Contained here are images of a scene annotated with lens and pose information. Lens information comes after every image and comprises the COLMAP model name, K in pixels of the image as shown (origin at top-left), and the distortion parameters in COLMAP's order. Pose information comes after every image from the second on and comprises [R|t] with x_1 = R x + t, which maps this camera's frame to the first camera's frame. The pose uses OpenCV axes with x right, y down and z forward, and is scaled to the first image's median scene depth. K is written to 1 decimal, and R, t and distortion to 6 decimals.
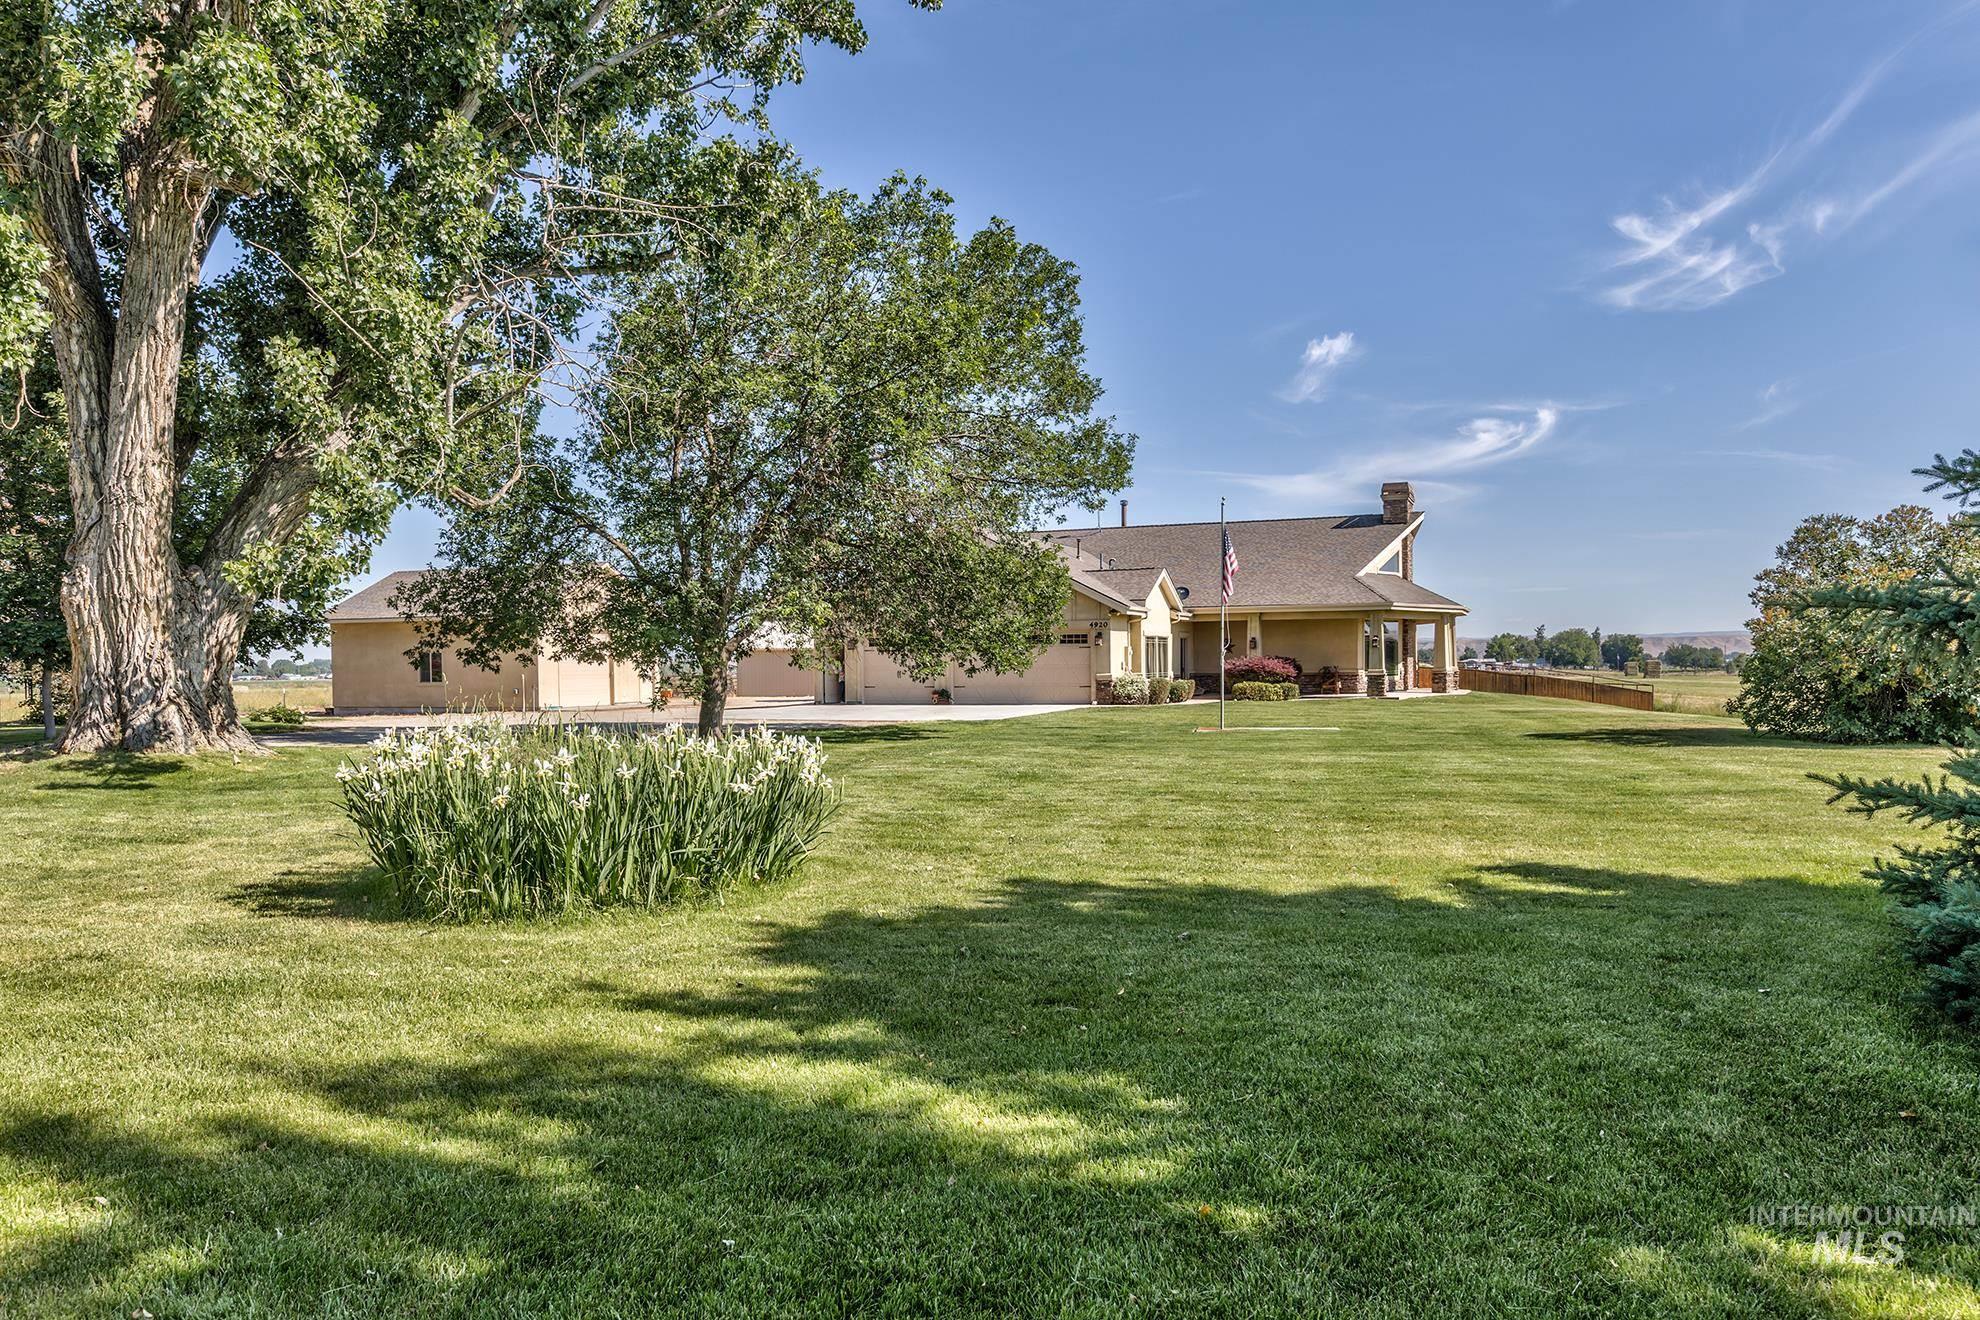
lens RADIAL K [[1302.1, 0, 991.7], [0, 1302.1, 700.5], [0, 0, 1]] dist [0.004191, 0.001144]
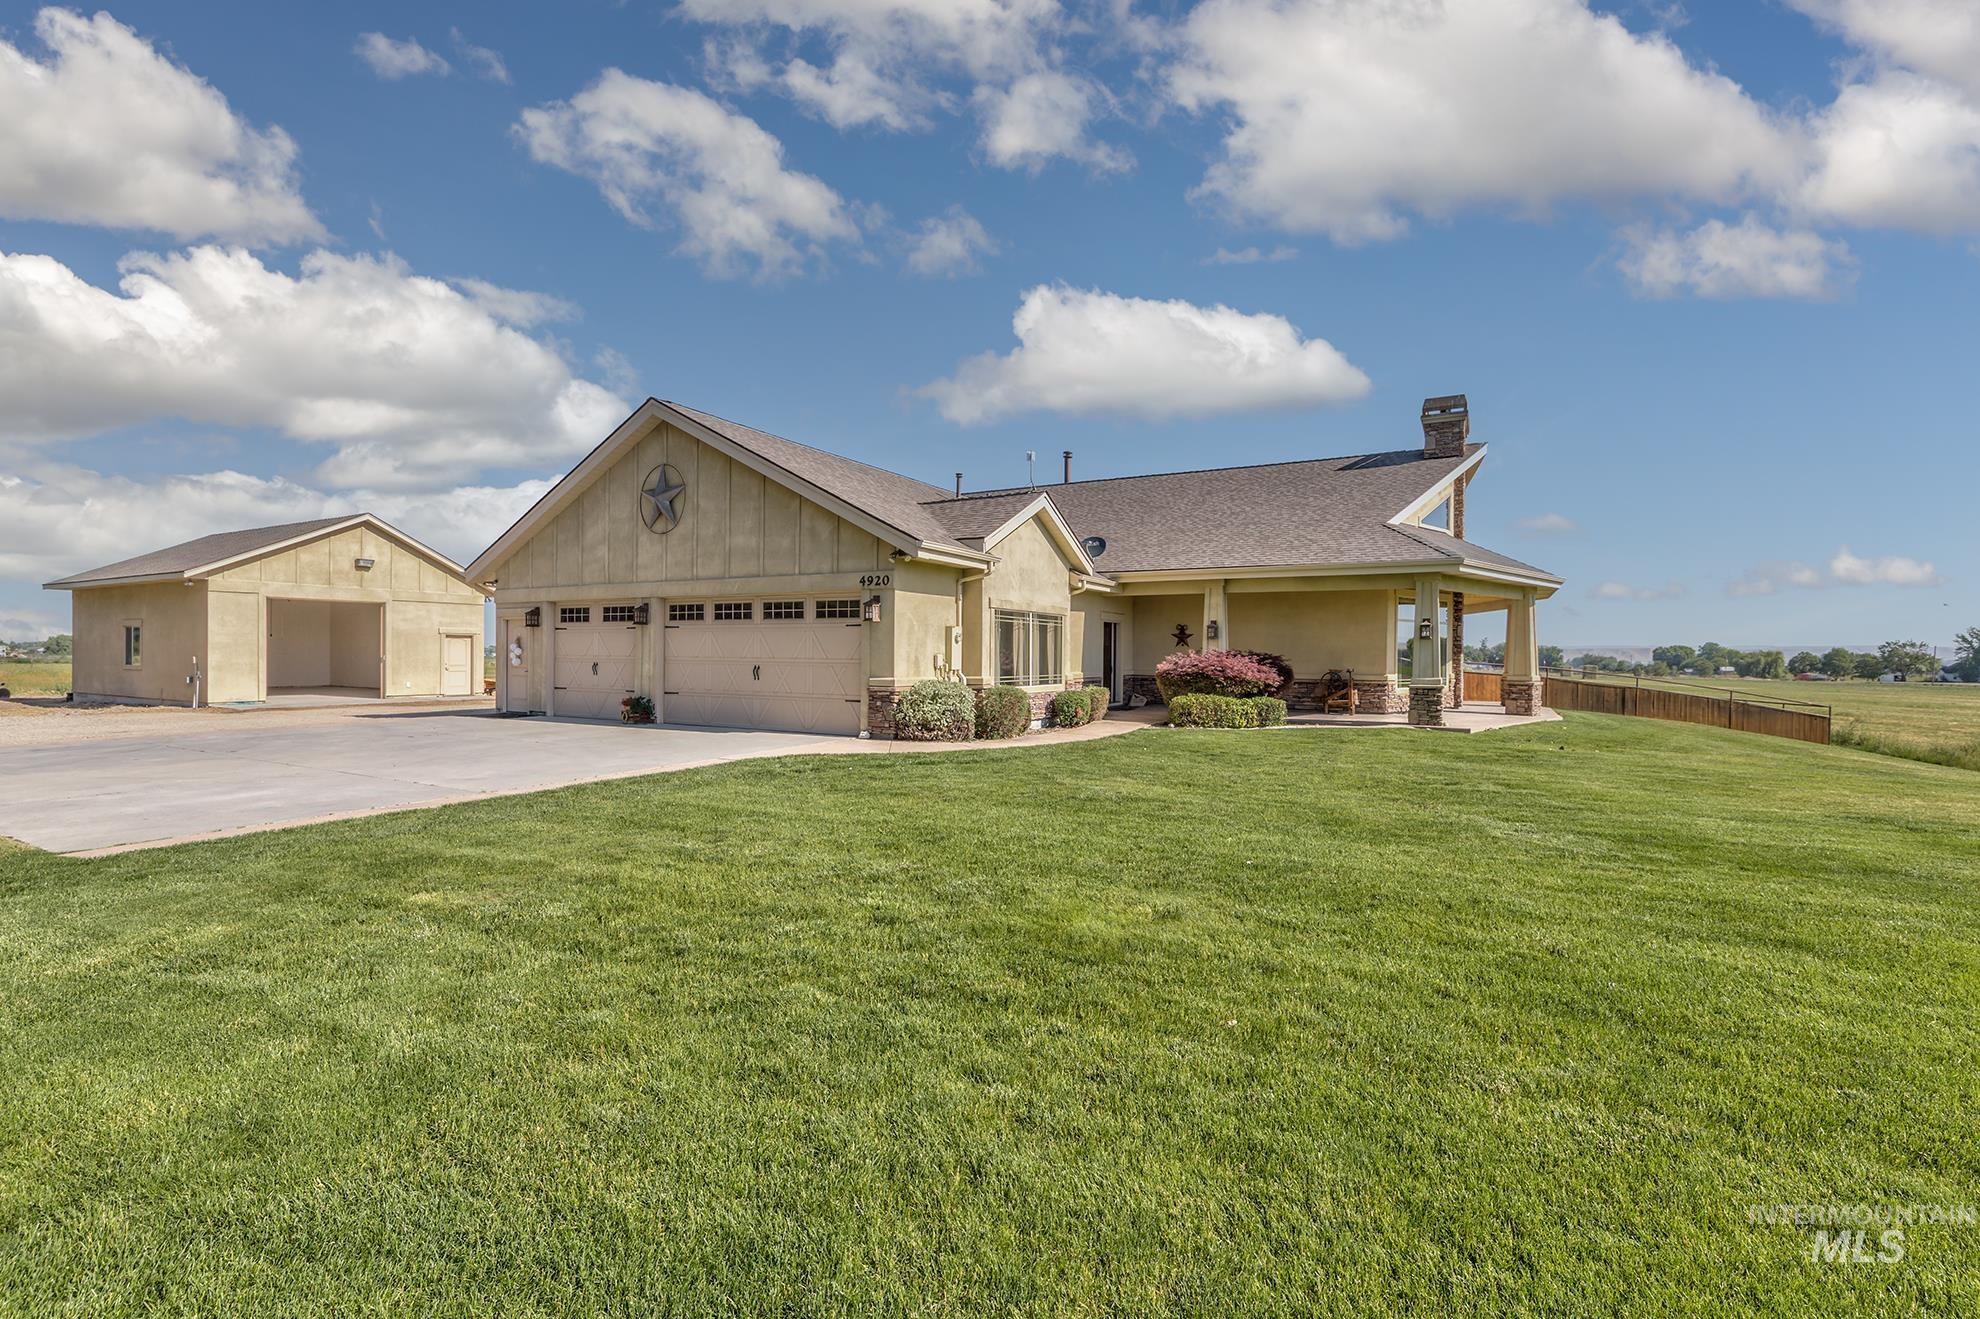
lens RADIAL K [[867.1, 0, 990.0], [0, 867.1, 659.5], [0, 0, 1]] dist [-0.003253, -0.000114]
pose [[0.992895, 0.020173, -0.117275, 0.145866], [-0.023161, 0.999439, -0.024175, -0.017698], [0.116722, 0.026720, 0.992805, 0.585050]]
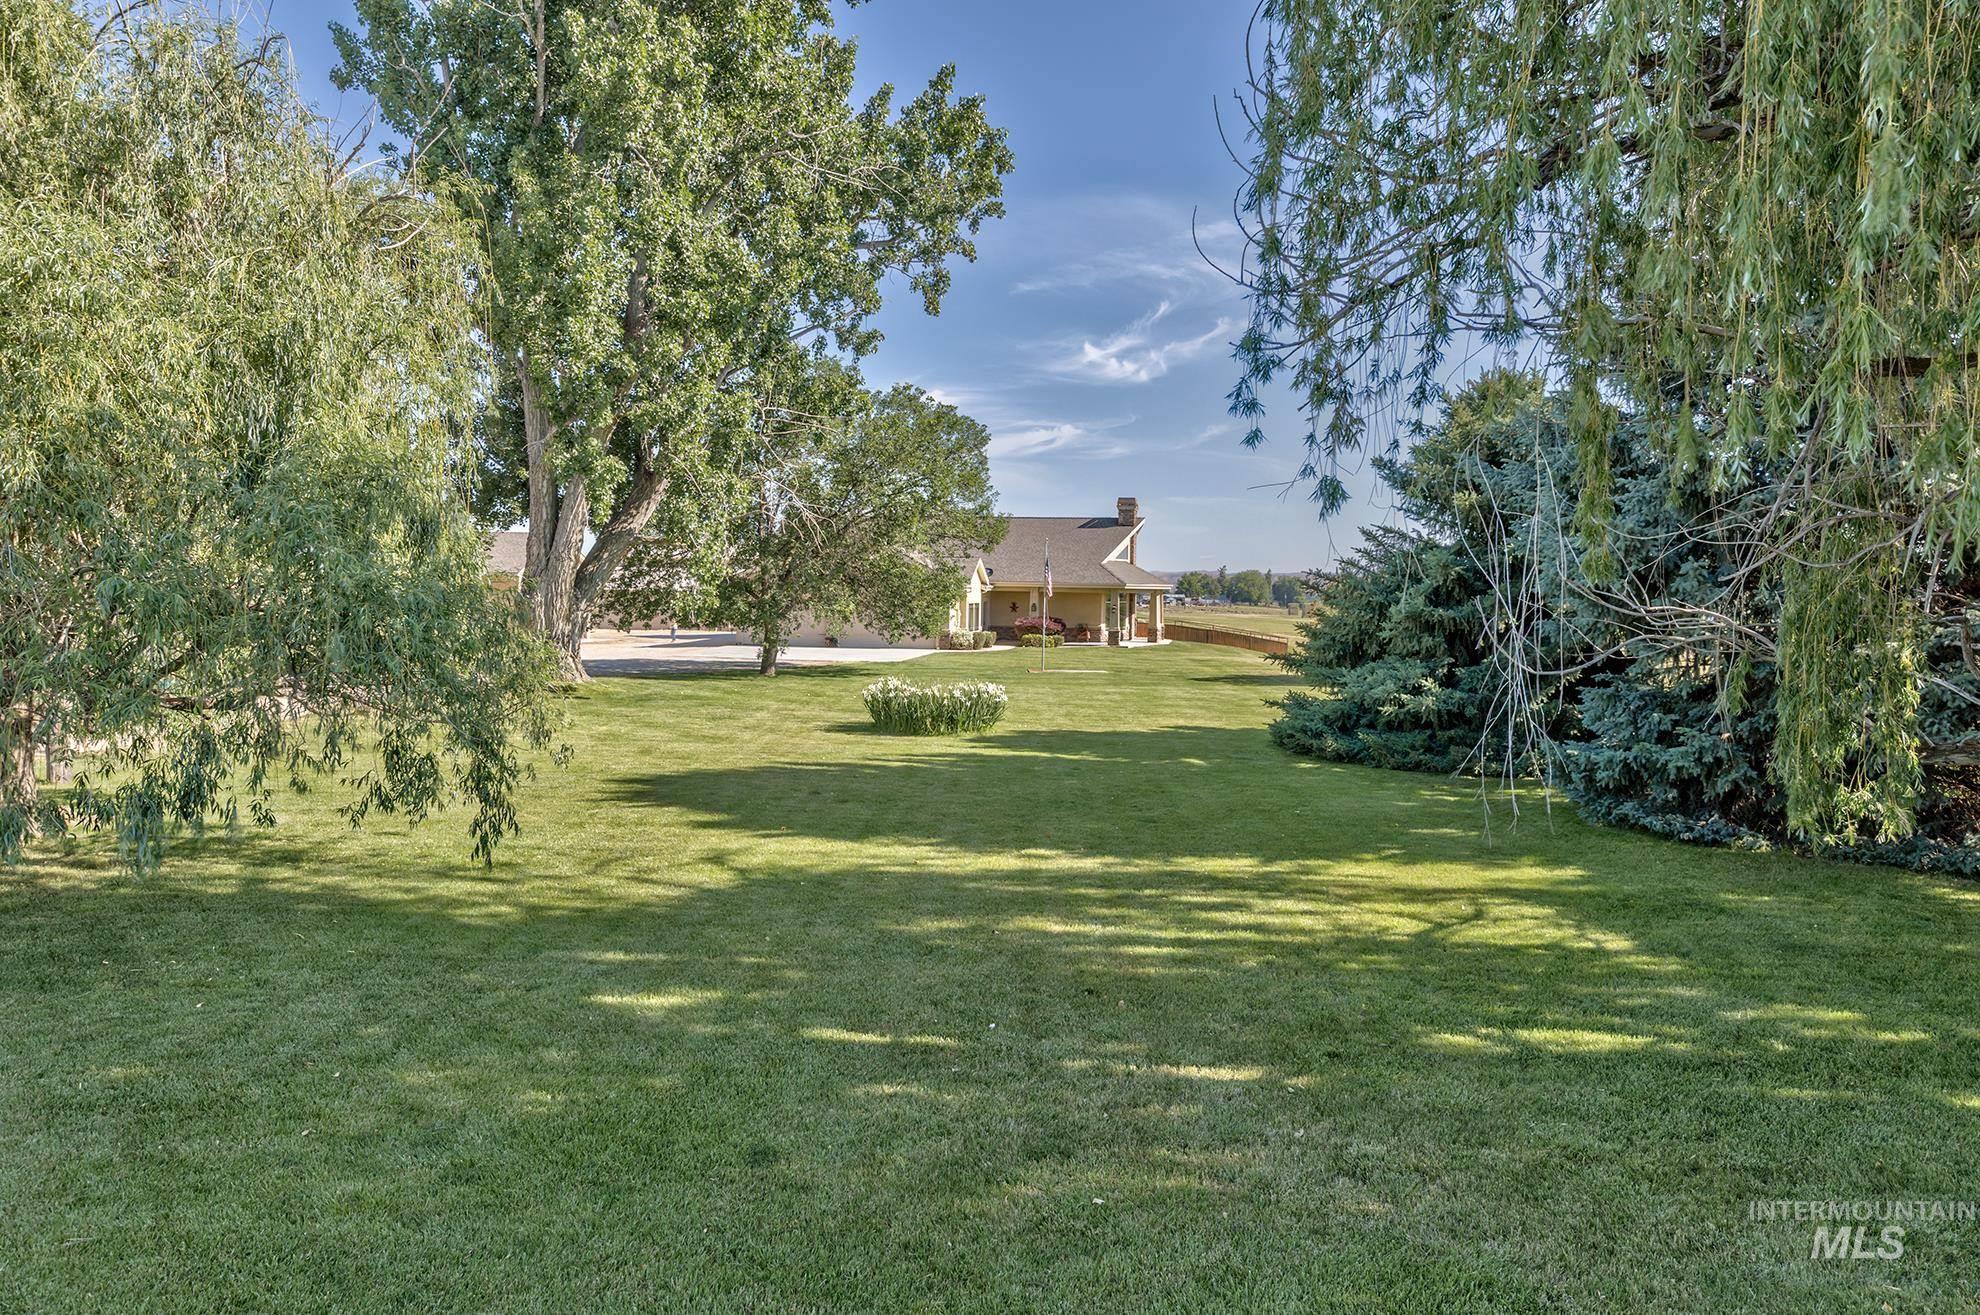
lens RADIAL K [[1302.1, 0, 991.7], [0, 1302.1, 698.0], [0, 0, 1]] dist [0.004191, 0.001144]
pose [[0.974948, 0.005061, 0.222374, -0.173933], [-0.017941, 0.998273, 0.055938, -0.023303], [-0.221707, -0.058526, 0.973355, -0.431646]]
